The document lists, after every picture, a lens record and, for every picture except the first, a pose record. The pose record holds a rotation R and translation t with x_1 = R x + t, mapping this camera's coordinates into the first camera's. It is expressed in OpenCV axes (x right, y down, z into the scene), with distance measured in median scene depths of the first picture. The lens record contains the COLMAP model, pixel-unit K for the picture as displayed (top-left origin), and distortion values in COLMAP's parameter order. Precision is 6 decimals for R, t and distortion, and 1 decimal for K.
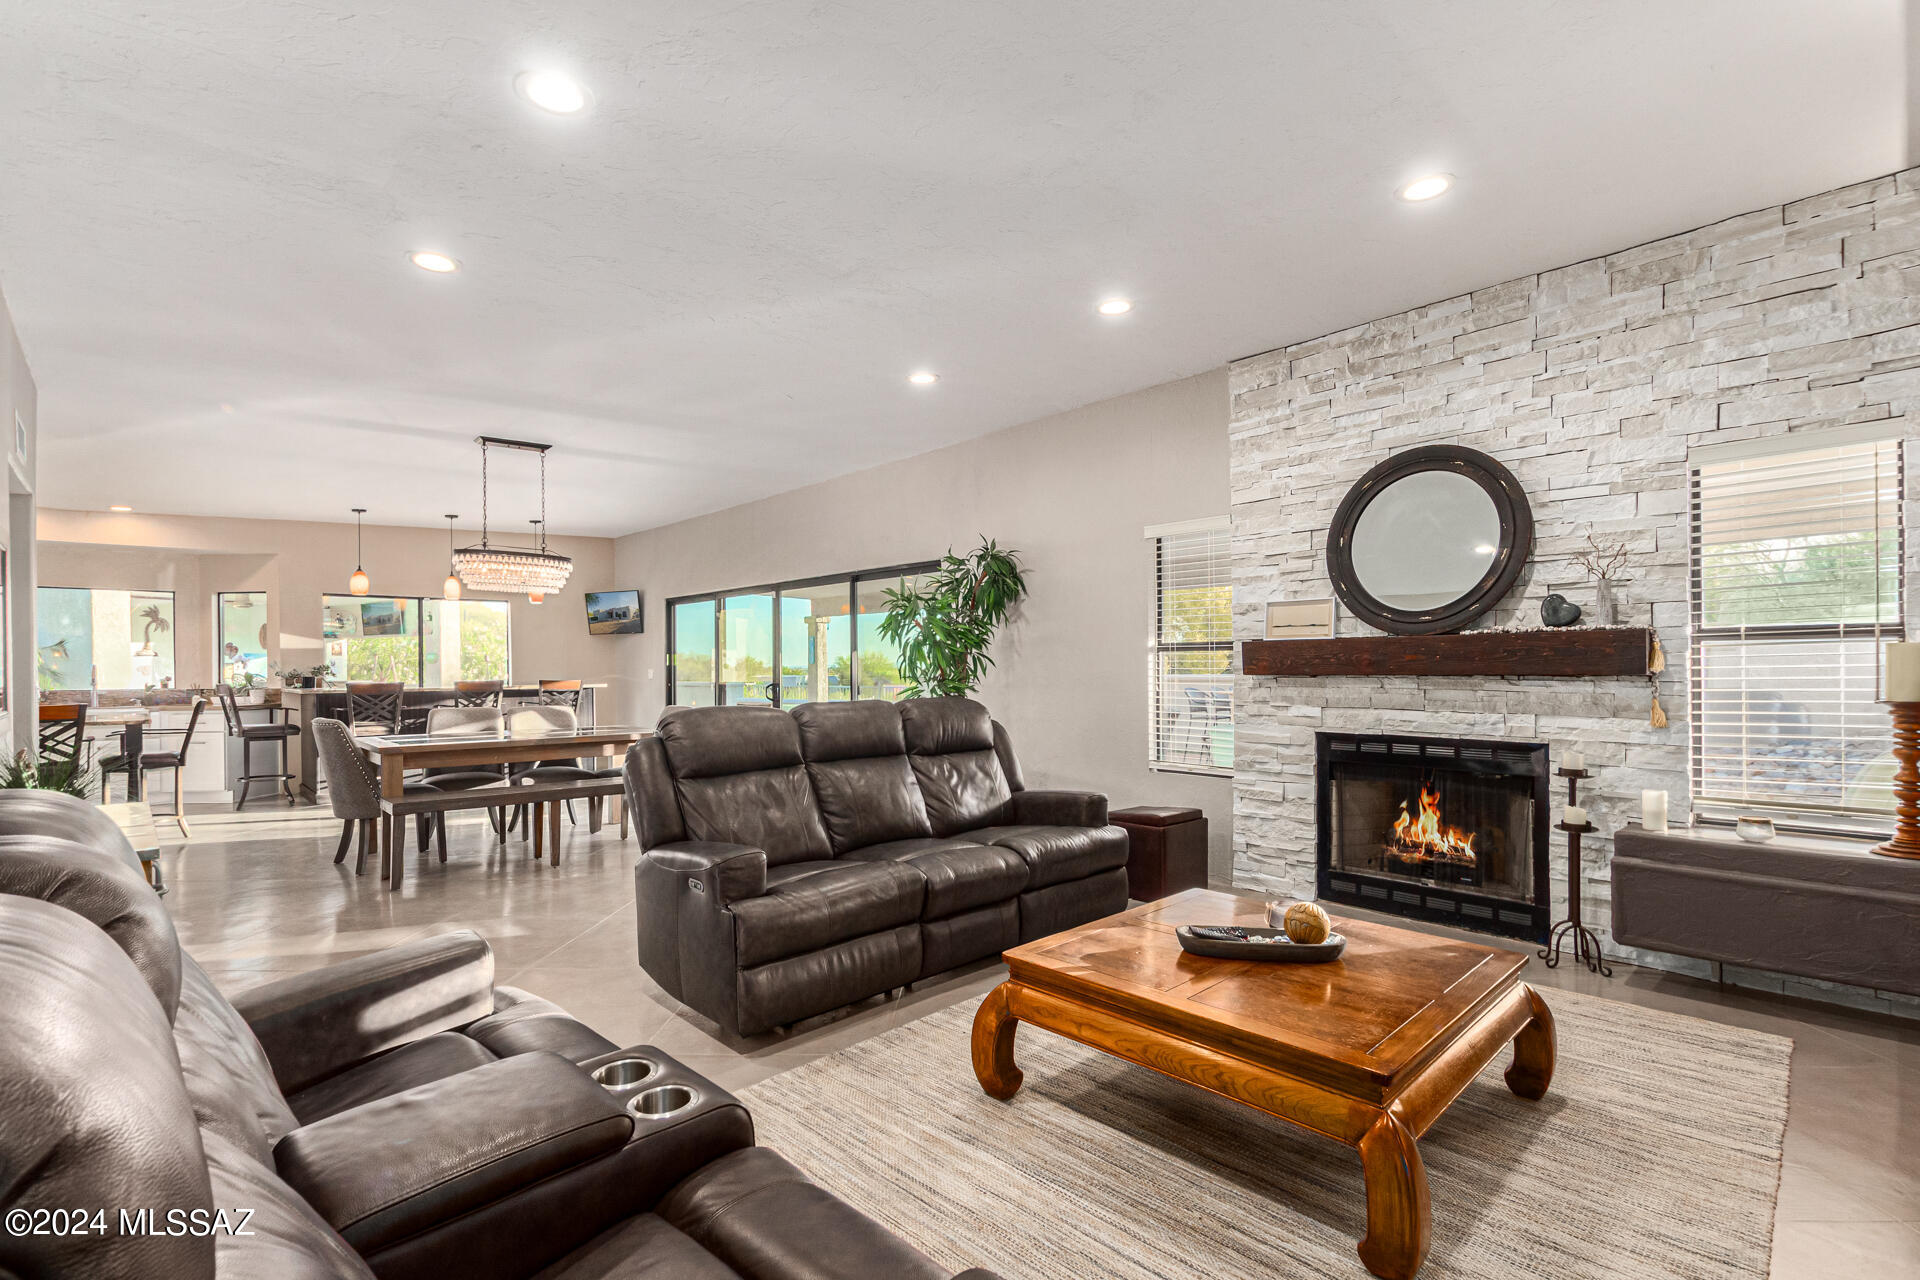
lens RADIAL K [[868.2, 0, 954.5], [0, 868.2, 670.7], [0, 0, 1]] dist [0.004539, 0.000460]
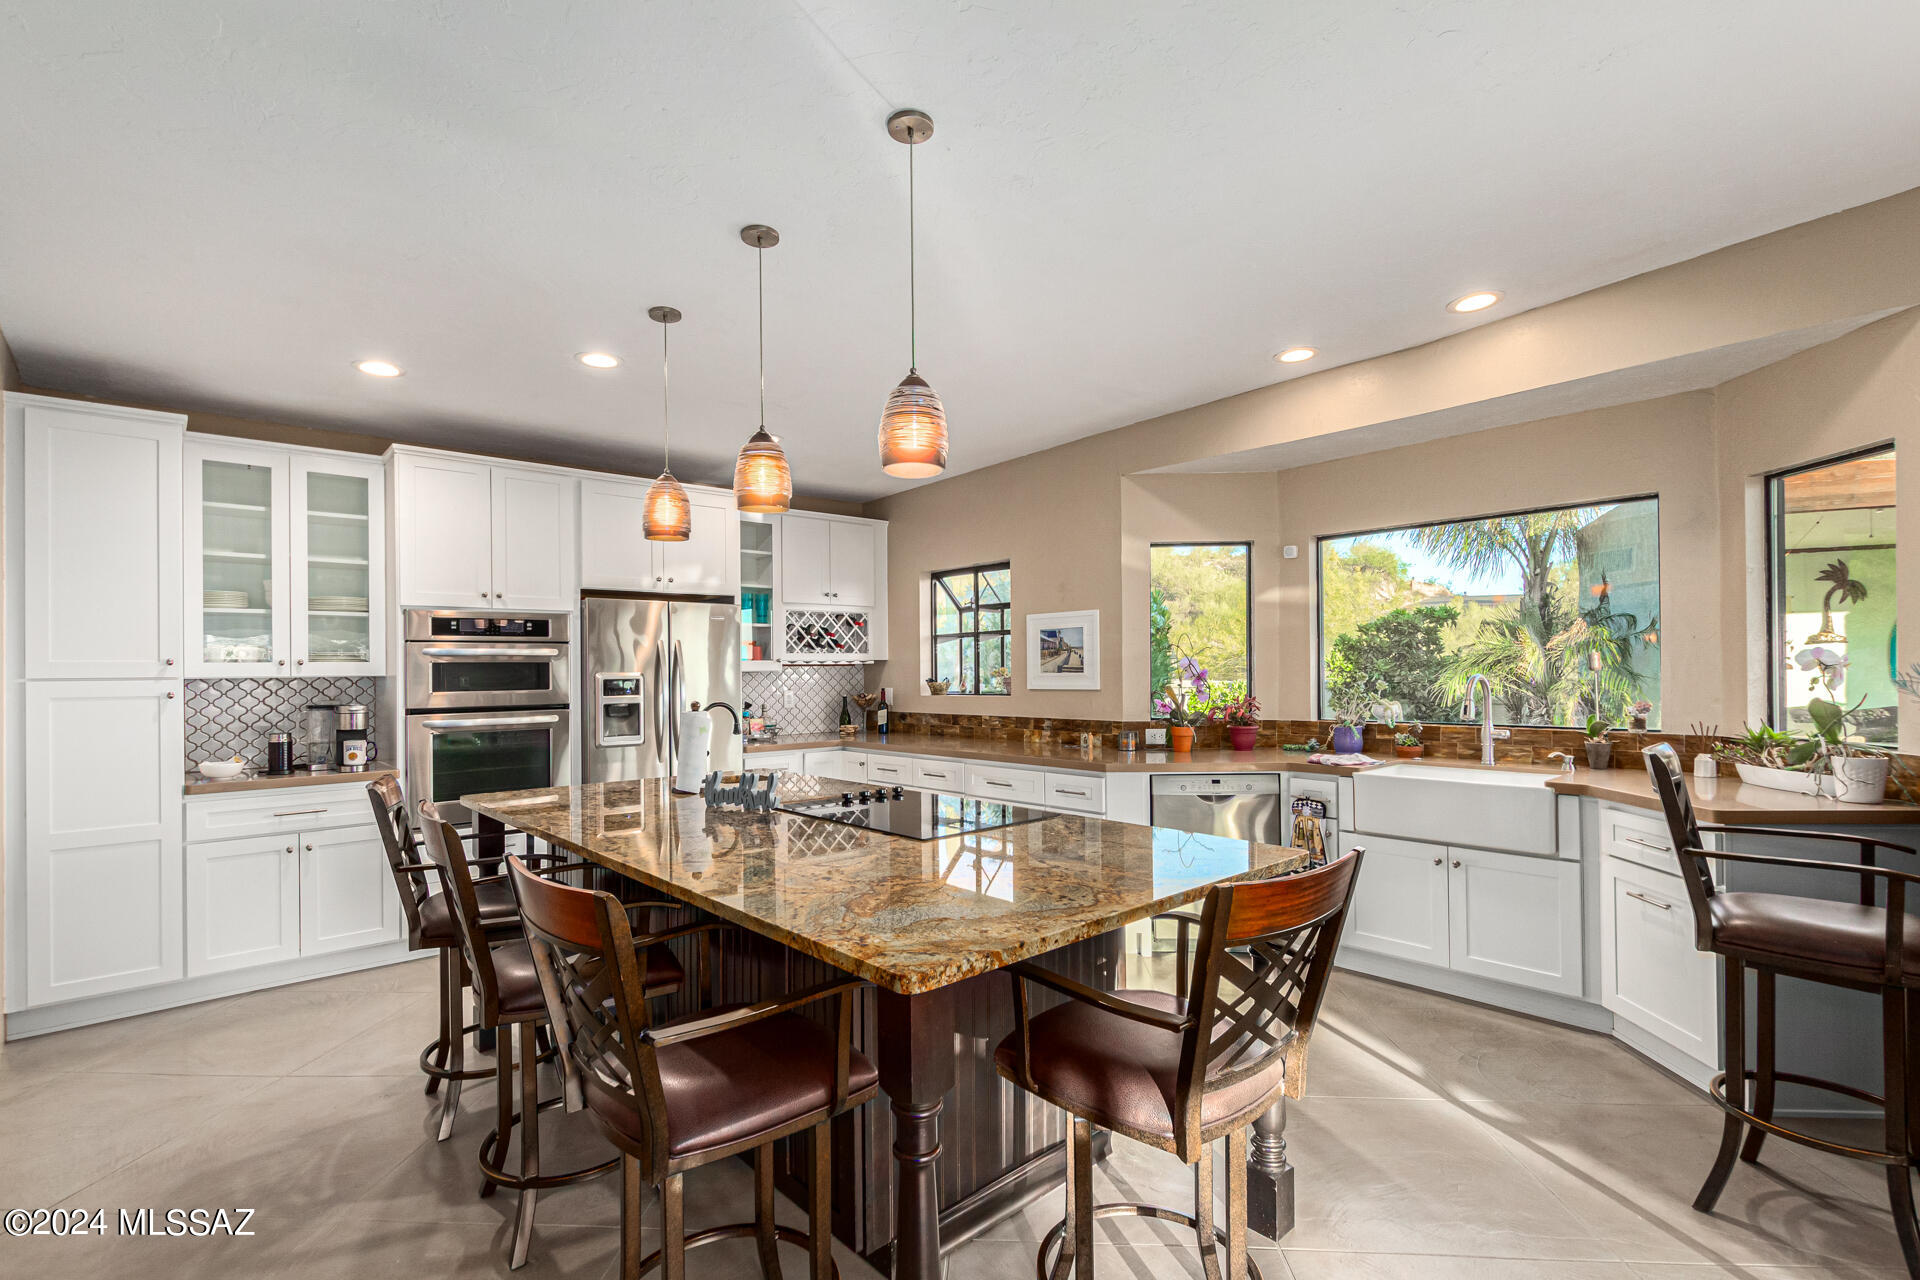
lens RADIAL K [[882.1, 0, 956.1], [0, 882.1, 661.1], [0, 0, 1]] dist [0.000602, -0.000671]
pose [[-0.035471, -0.000223, -0.999371, -0.454986], [0.007908, 0.999969, -0.000504, -0.014350], [0.999339, -0.007921, -0.035468, 0.661489]]
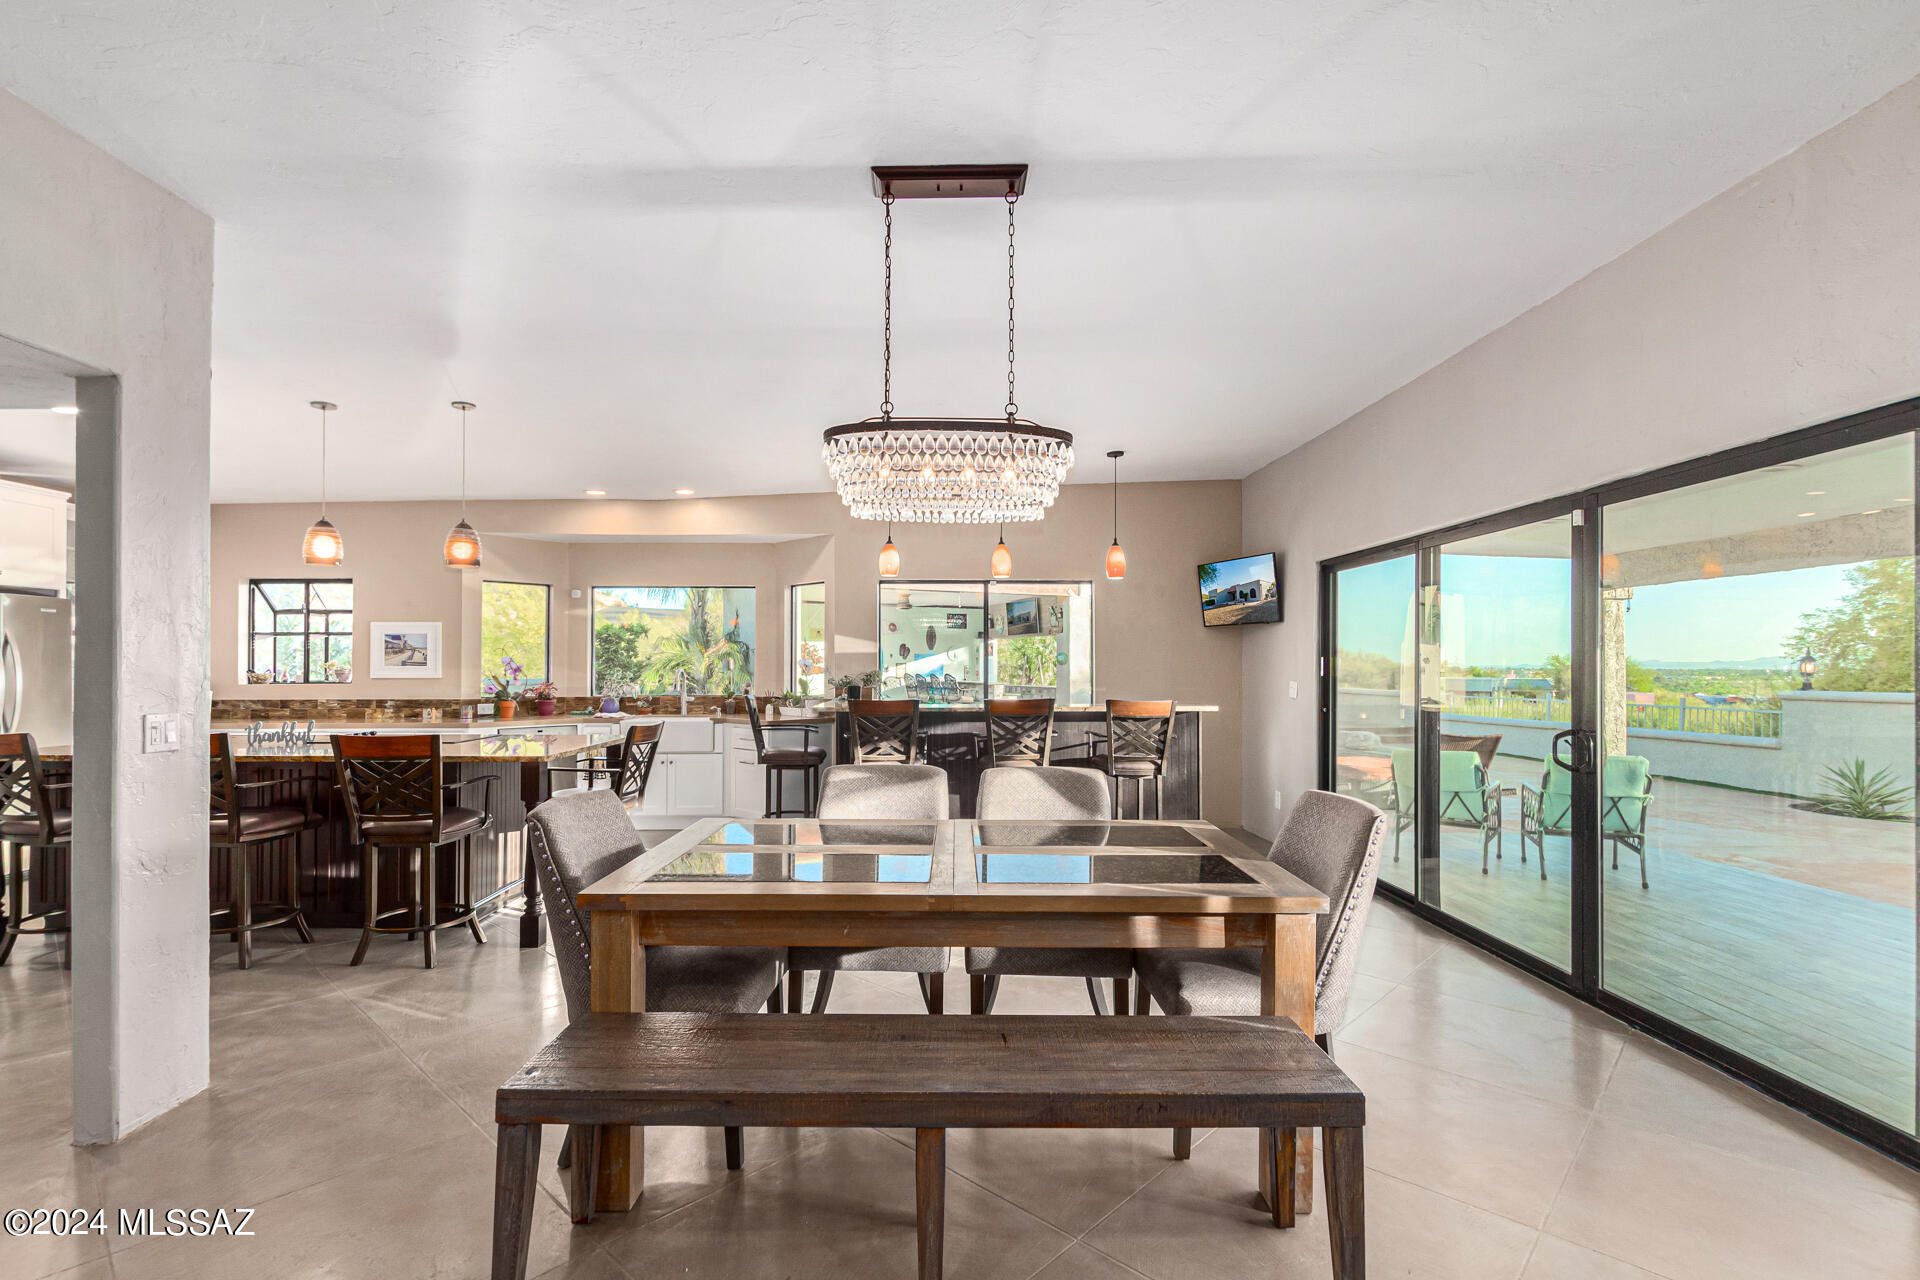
lens RADIAL K [[868.2, 0, 954.5], [0, 868.2, 670.7], [0, 0, 1]] dist [0.004539, 0.000460]
pose [[0.745146, 0.011506, -0.666802, -0.142080], [-0.010645, 0.999929, 0.005359, -0.011689], [0.666817, 0.003105, 0.745215, 0.454871]]
